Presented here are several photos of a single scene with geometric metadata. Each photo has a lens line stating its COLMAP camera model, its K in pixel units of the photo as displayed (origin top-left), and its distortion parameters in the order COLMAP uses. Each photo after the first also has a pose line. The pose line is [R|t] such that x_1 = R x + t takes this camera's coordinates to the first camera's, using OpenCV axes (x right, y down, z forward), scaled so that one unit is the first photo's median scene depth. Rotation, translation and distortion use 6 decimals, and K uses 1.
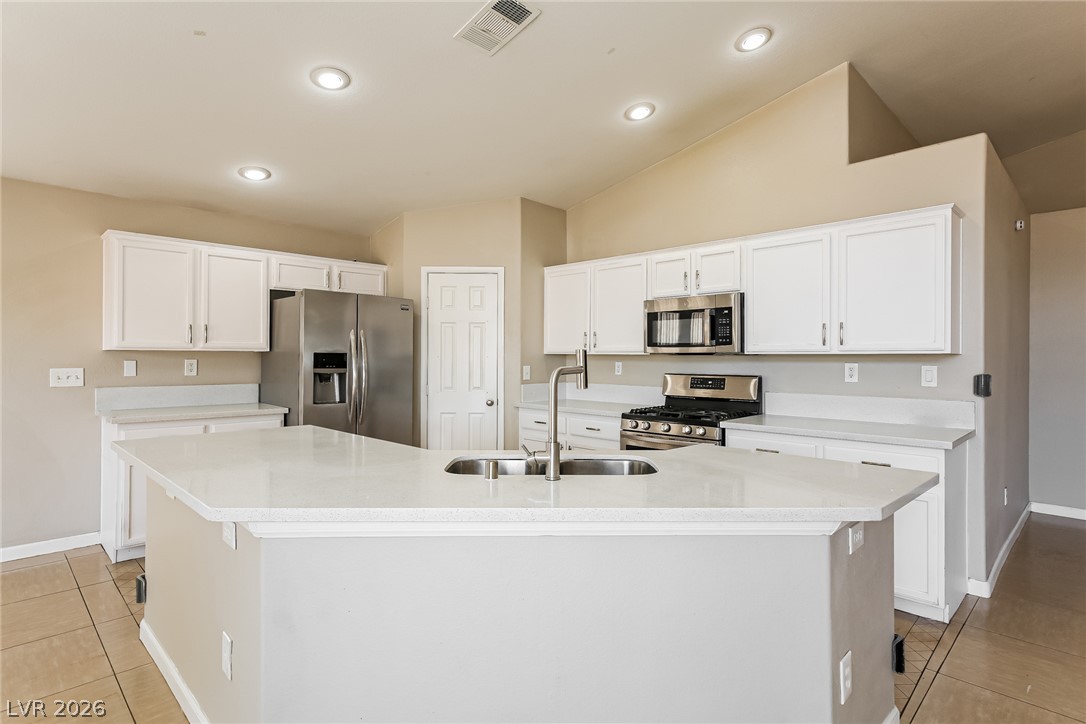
lens RADIAL K [[562.8, 0, 549.7], [0, 562.8, 359.4], [0, 0, 1]] dist [-0.016496, 0.000010]
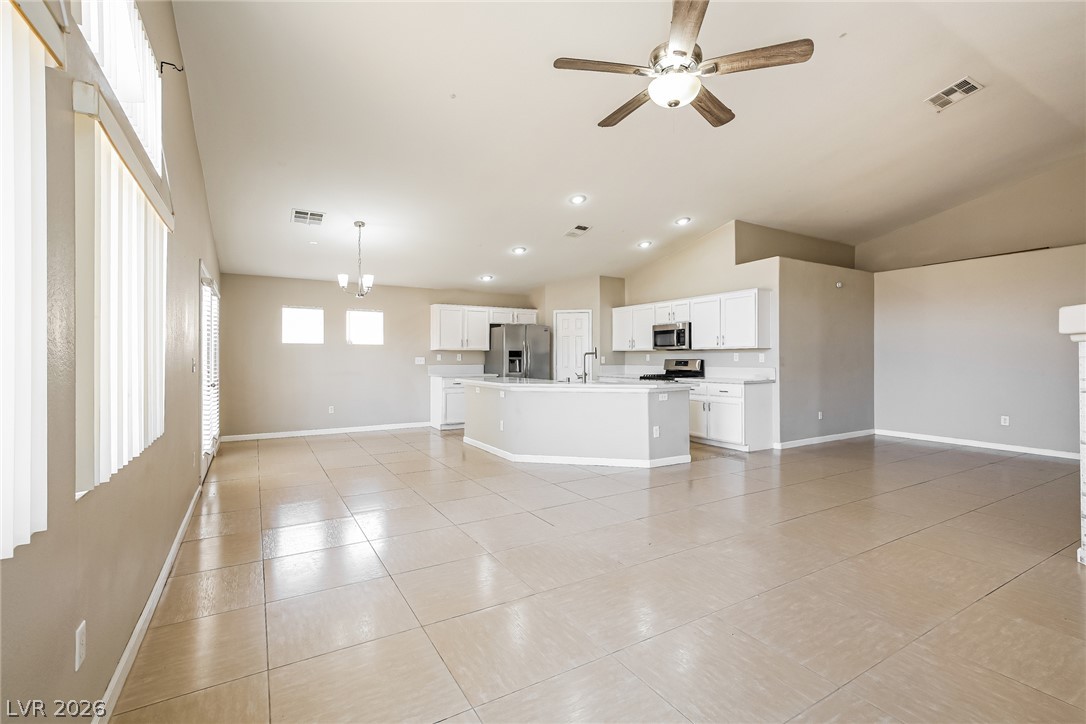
lens RADIAL K [[494.0, 0, 542.1], [0, 494.0, 360.4], [0, 0, 1]] dist [-0.003674, -0.000394]
pose [[0.966061, -0.003101, -0.258297, 0.246313], [0.003585, 0.999993, 0.001400, 0.026011], [0.258291, -0.002279, 0.966065, -0.950236]]
